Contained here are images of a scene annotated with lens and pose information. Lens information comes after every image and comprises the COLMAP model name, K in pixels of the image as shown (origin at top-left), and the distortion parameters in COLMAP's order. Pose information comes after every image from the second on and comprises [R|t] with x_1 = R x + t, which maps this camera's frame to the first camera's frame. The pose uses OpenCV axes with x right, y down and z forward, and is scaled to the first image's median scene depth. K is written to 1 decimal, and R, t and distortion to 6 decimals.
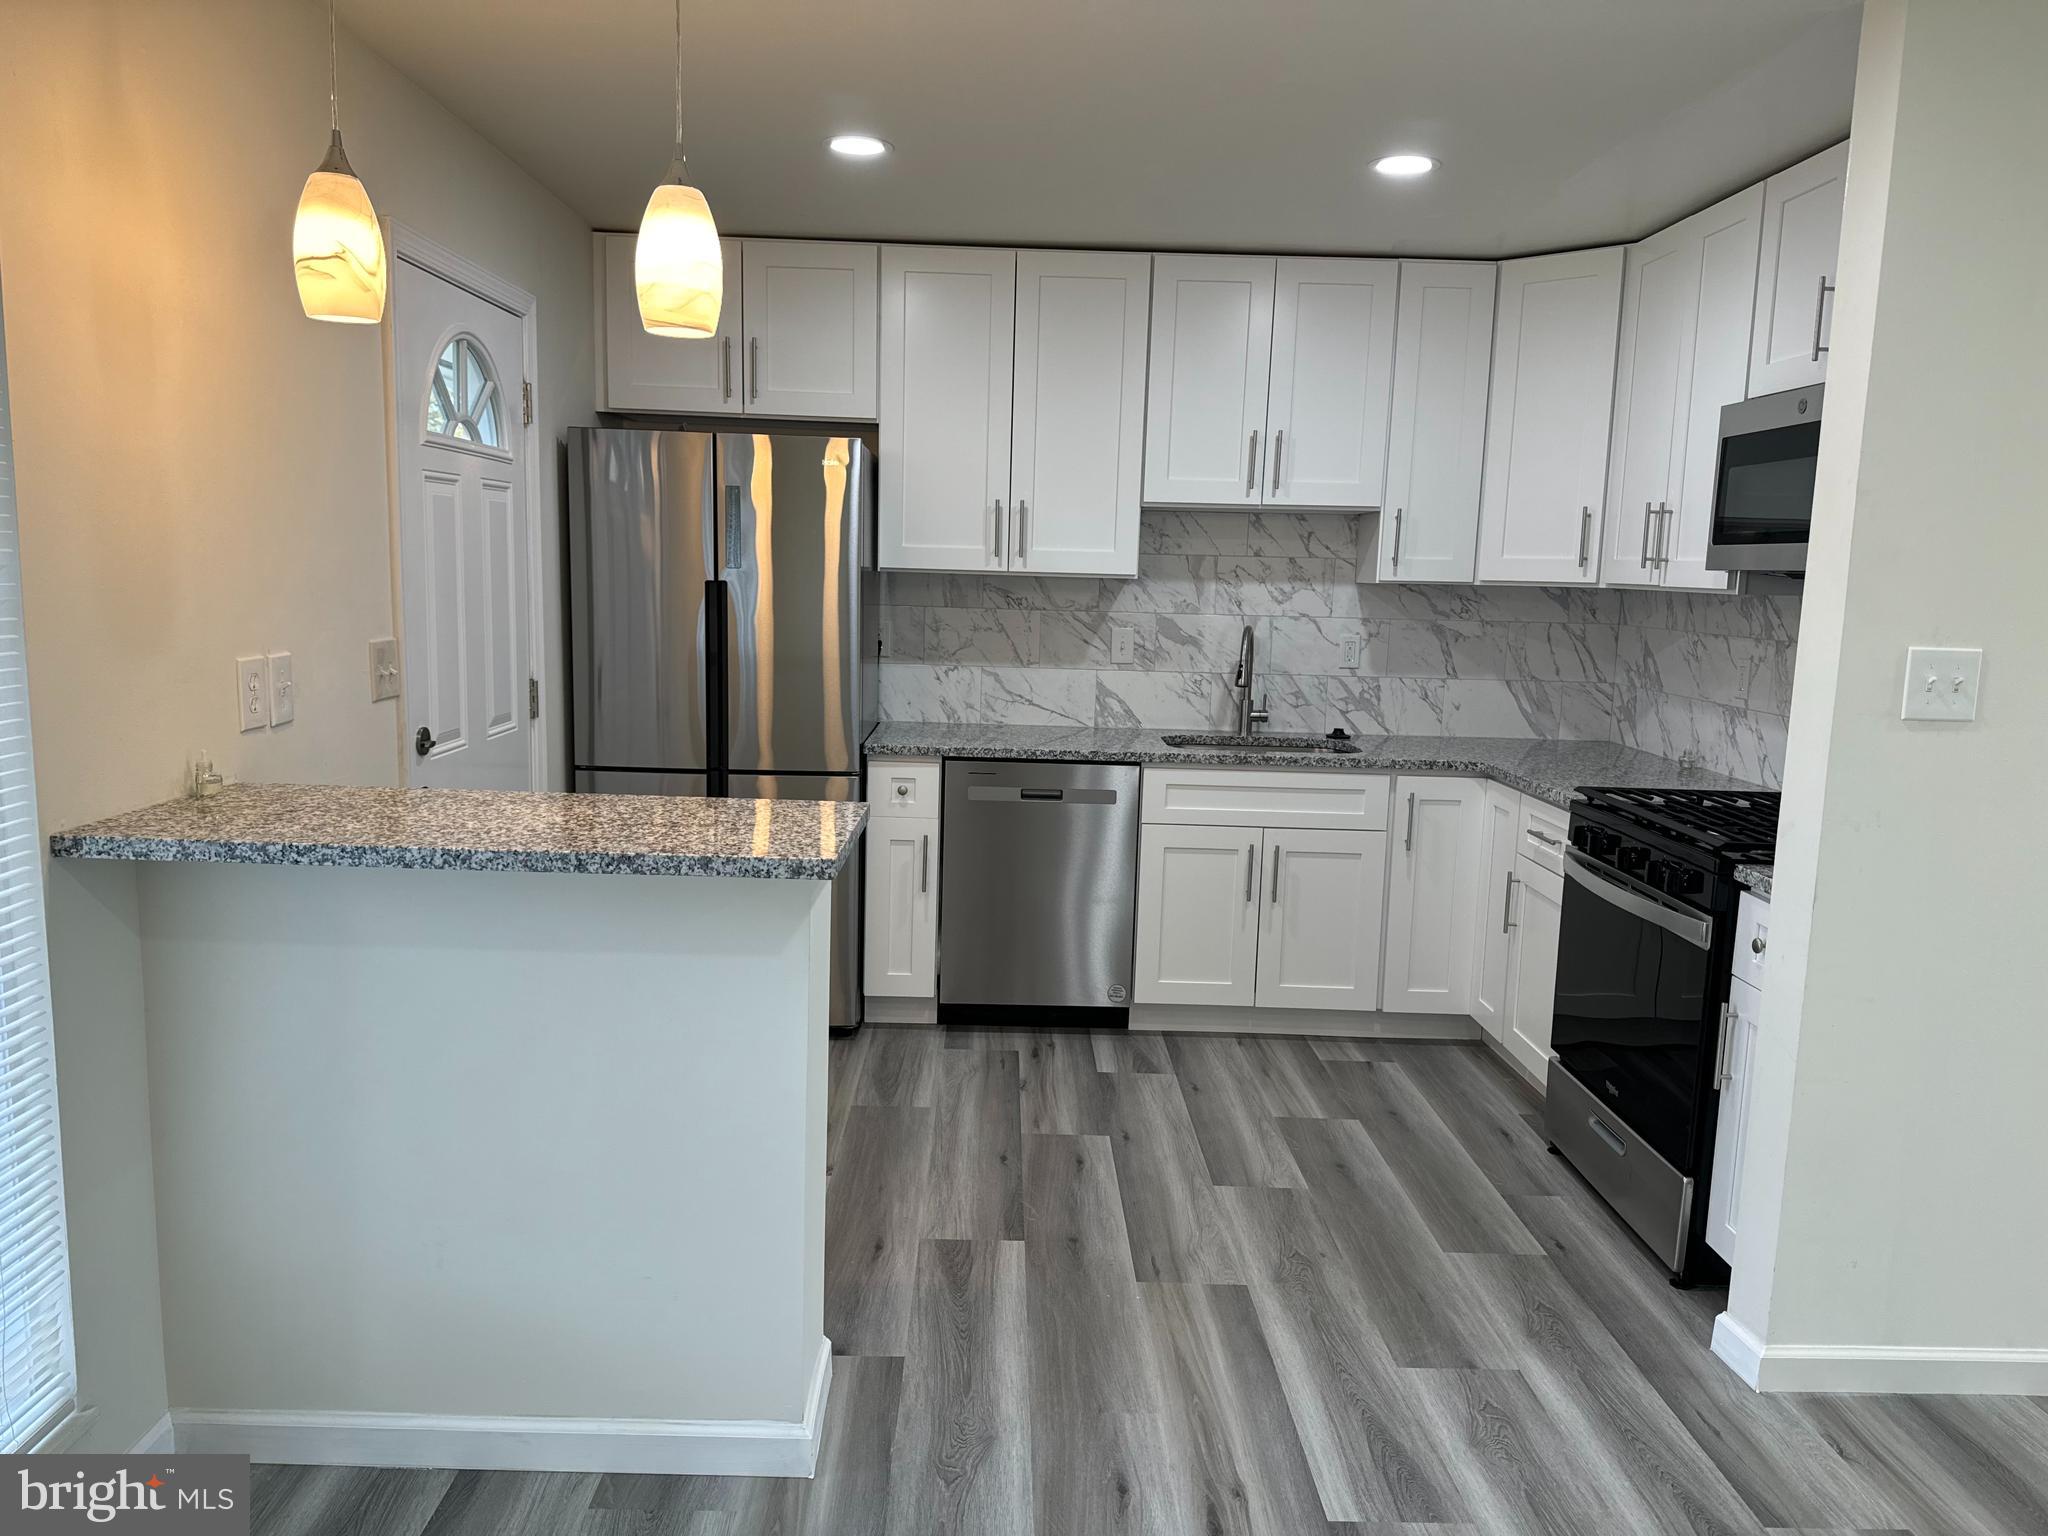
lens RADIAL K [[1427.9, 0, 1024.0], [0, 1427.9, 768.0], [0, 0, 1]] dist [0.140663, -0.213451]
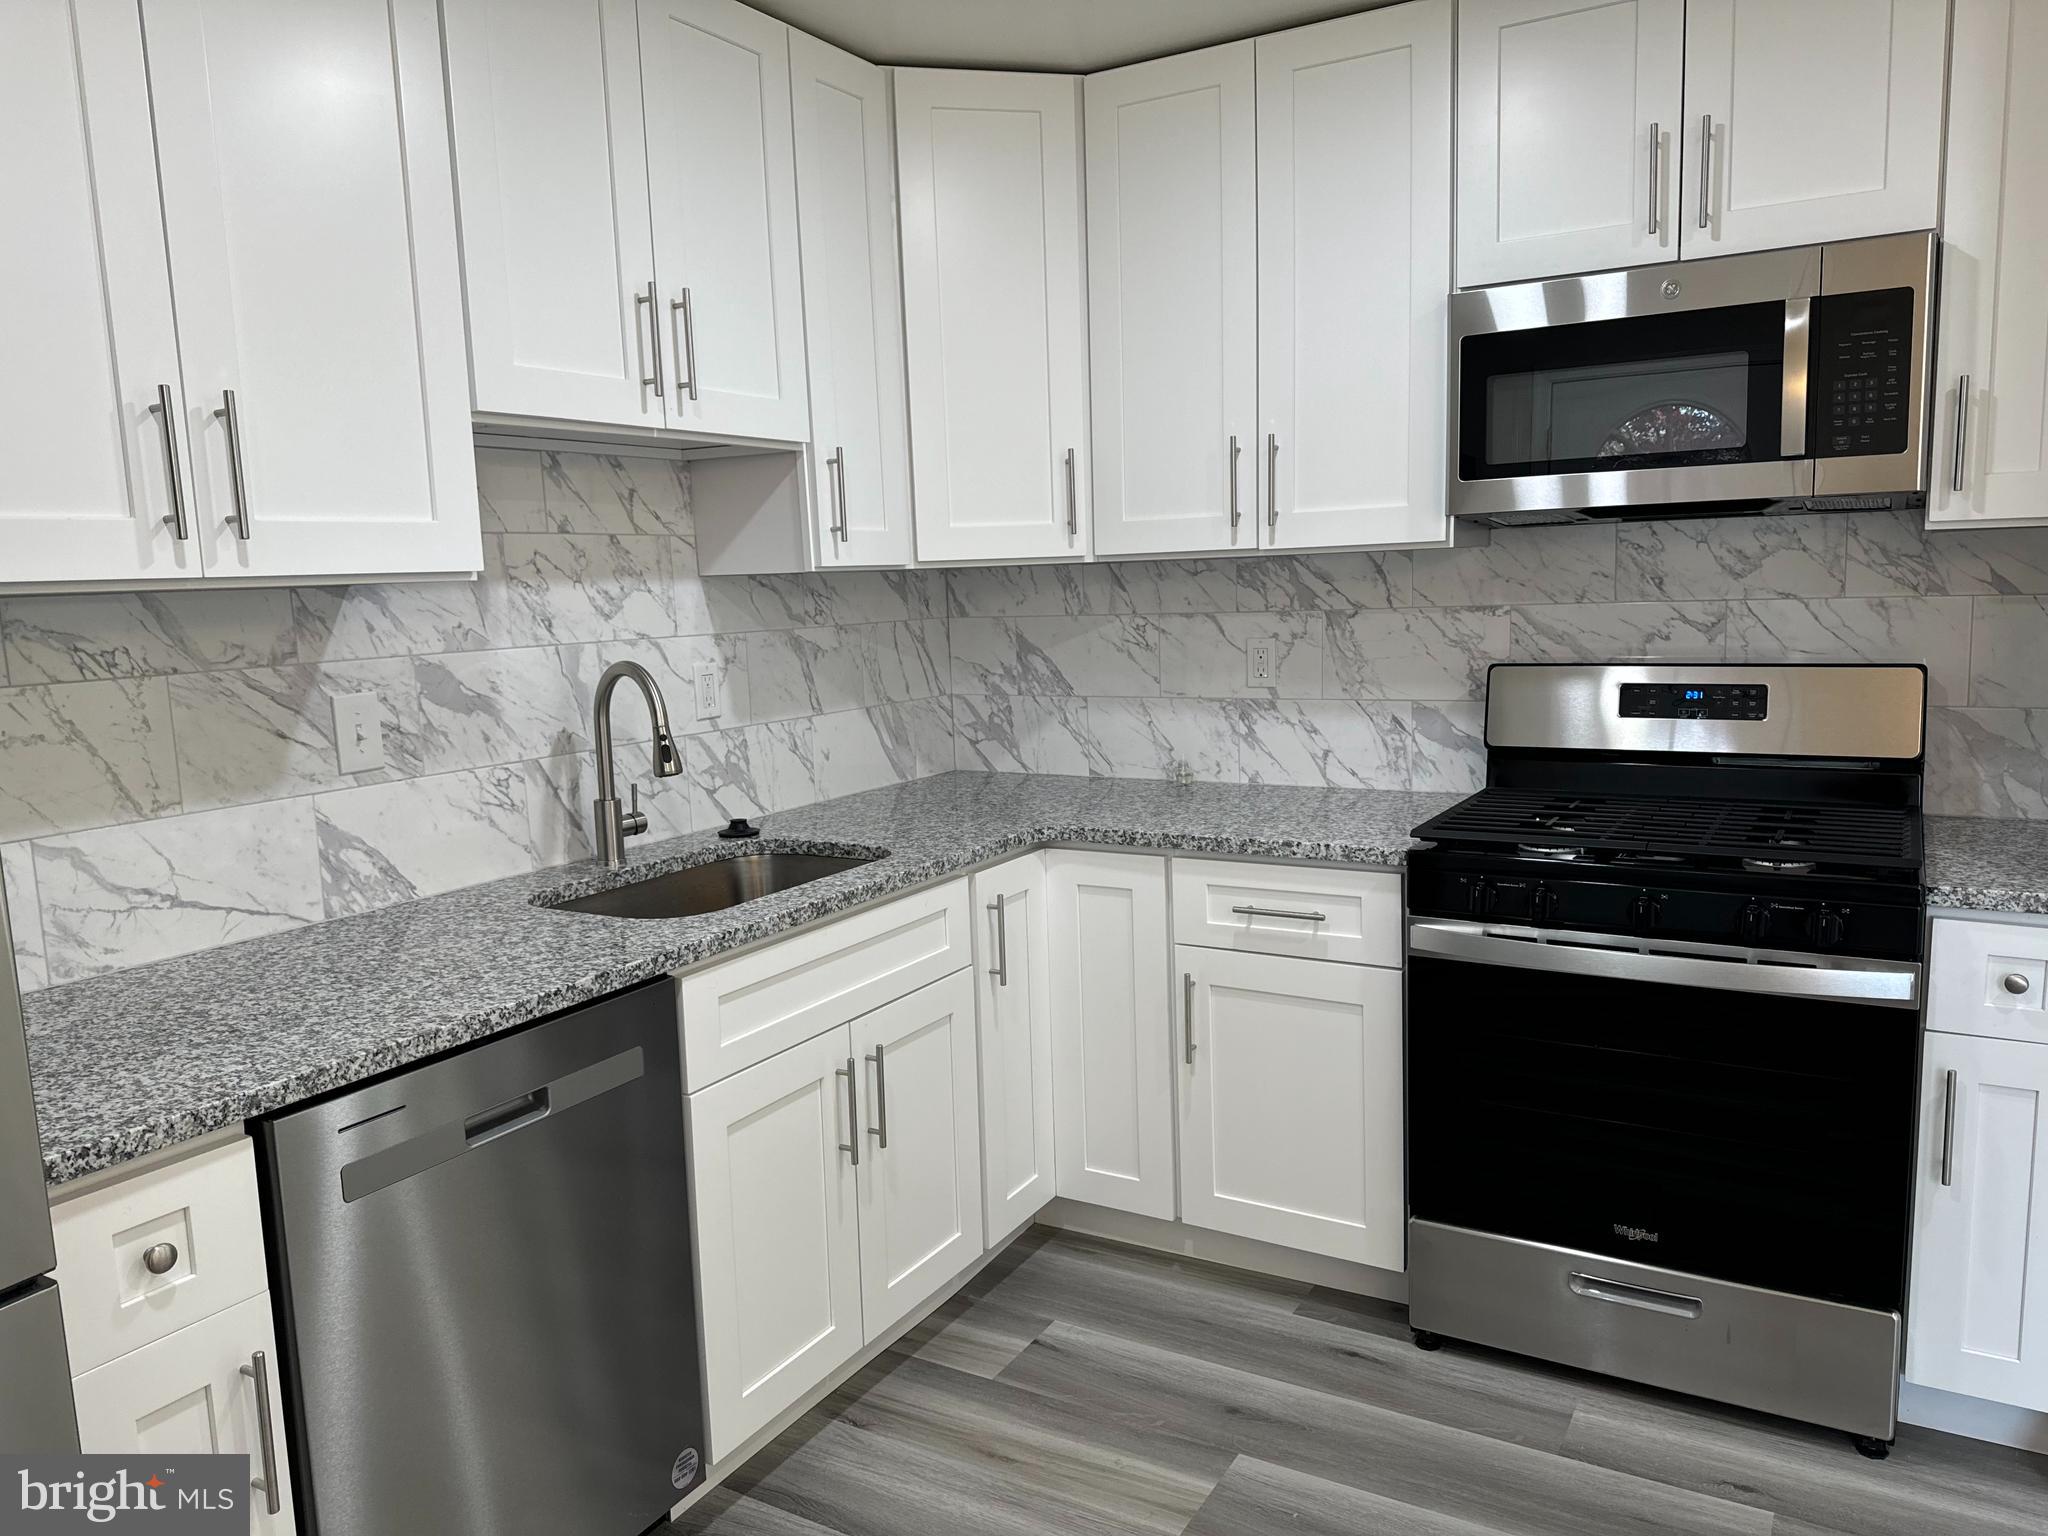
lens RADIAL K [[1427.9, 0, 1024.0], [0, 1427.9, 768.0], [0, 0, 1]] dist [0.140663, -0.213451]
pose [[0.518316, -0.160226, 0.840046, -0.214334], [0.169271, 0.982079, 0.082874, -0.077094], [-0.838270, 0.099240, 0.536149, 0.574537]]
